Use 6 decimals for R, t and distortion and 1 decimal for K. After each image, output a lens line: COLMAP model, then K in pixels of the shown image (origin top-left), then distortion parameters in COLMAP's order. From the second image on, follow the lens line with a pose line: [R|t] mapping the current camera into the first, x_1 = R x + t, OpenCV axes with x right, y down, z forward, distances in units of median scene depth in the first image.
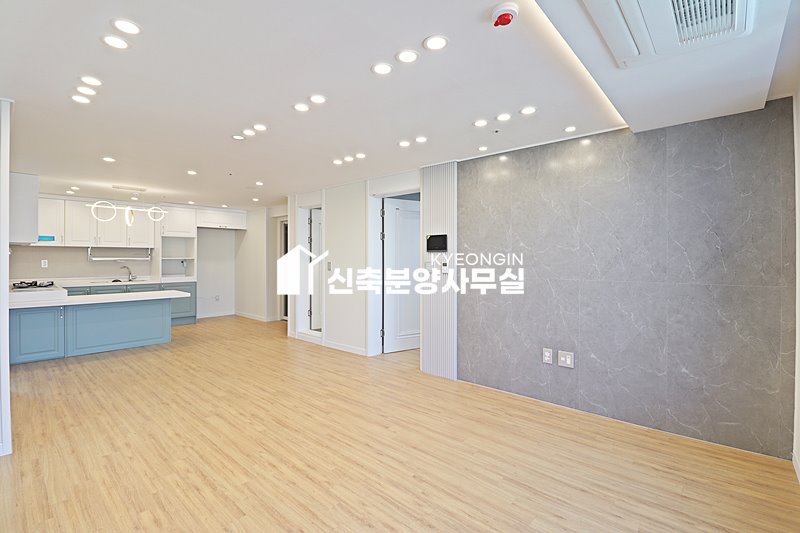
lens RADIAL K [[368.5, 0, 398.7], [0, 368.5, 258.5], [0, 0, 1]] dist [-0.003640, -0.011337]
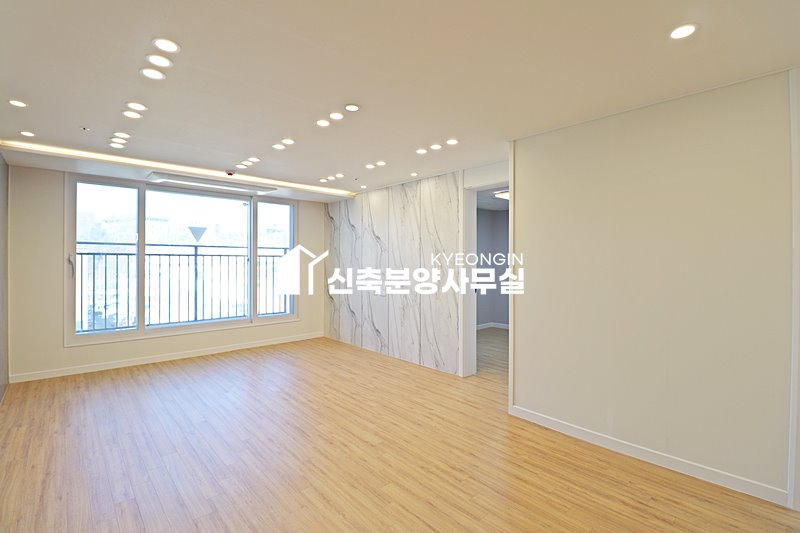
lens RADIAL K [[368.5, 0, 400.3], [0, 368.5, 260.2], [0, 0, 1]] dist [-0.003640, -0.011337]
pose [[-0.994916, -0.002119, 0.100689, -0.556172], [-0.002398, 0.999994, -0.002647, -0.001889], [-0.100683, -0.002875, -0.994914, 1.592941]]
